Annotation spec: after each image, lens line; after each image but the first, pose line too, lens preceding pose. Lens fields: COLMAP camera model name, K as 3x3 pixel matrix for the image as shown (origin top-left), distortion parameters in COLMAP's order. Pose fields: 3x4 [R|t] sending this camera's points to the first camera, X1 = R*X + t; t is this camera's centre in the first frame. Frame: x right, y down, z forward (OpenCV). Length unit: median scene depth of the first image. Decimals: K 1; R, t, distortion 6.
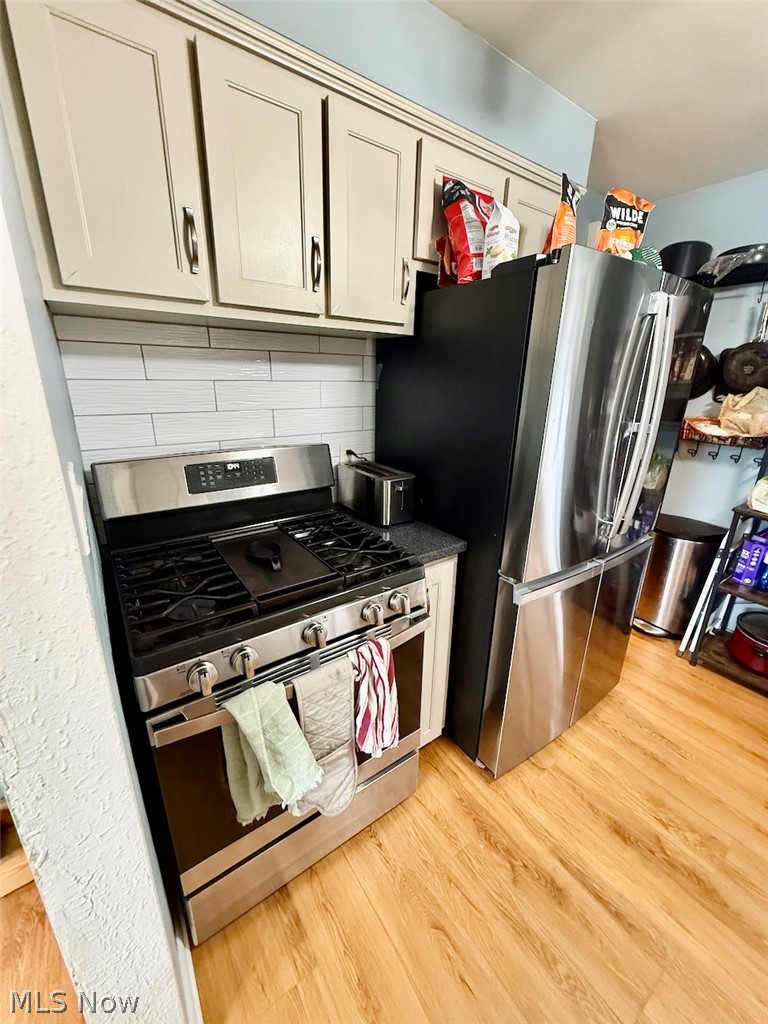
lens RADIAL K [[409.3, 0, 384.8], [0, 409.3, 510.2], [0, 0, 1]] dist [-0.000731, -0.000286]
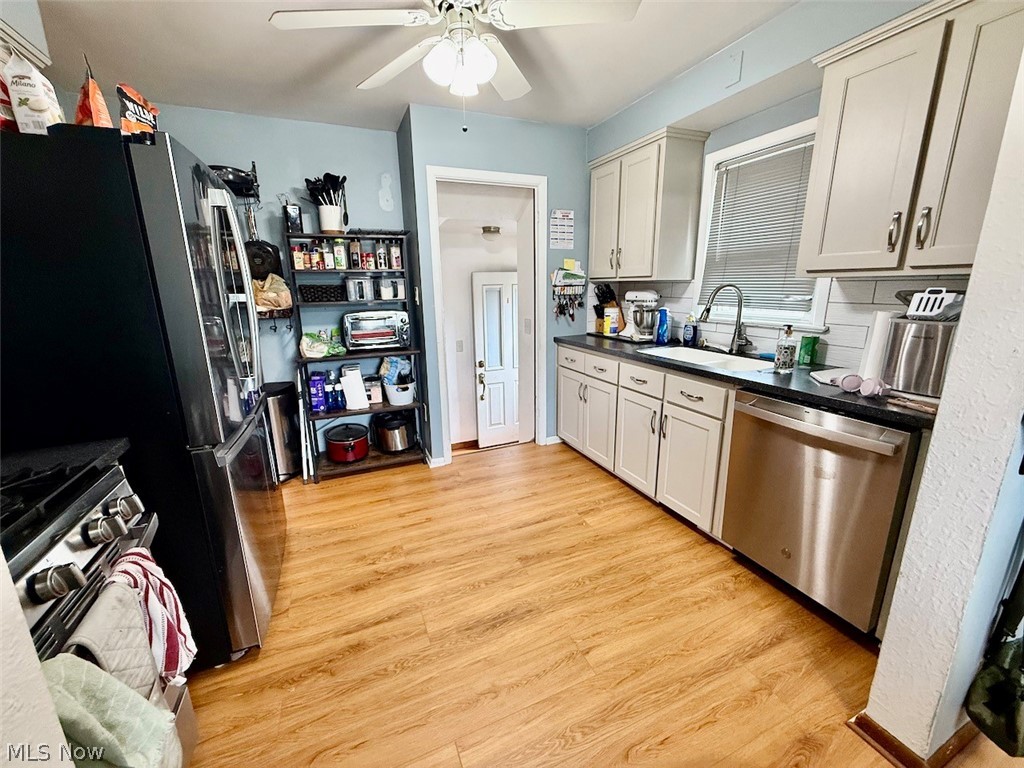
lens RADIAL K [[407.2, 0, 509.6], [0, 407.2, 383.5], [0, 0, 1]] dist [0.000640, 0.000426]
pose [[0.208620, -0.253808, 0.944489, -0.419507], [0.325366, 0.928739, 0.177709, 0.080837], [-0.922288, 0.270231, 0.276334, -0.015259]]
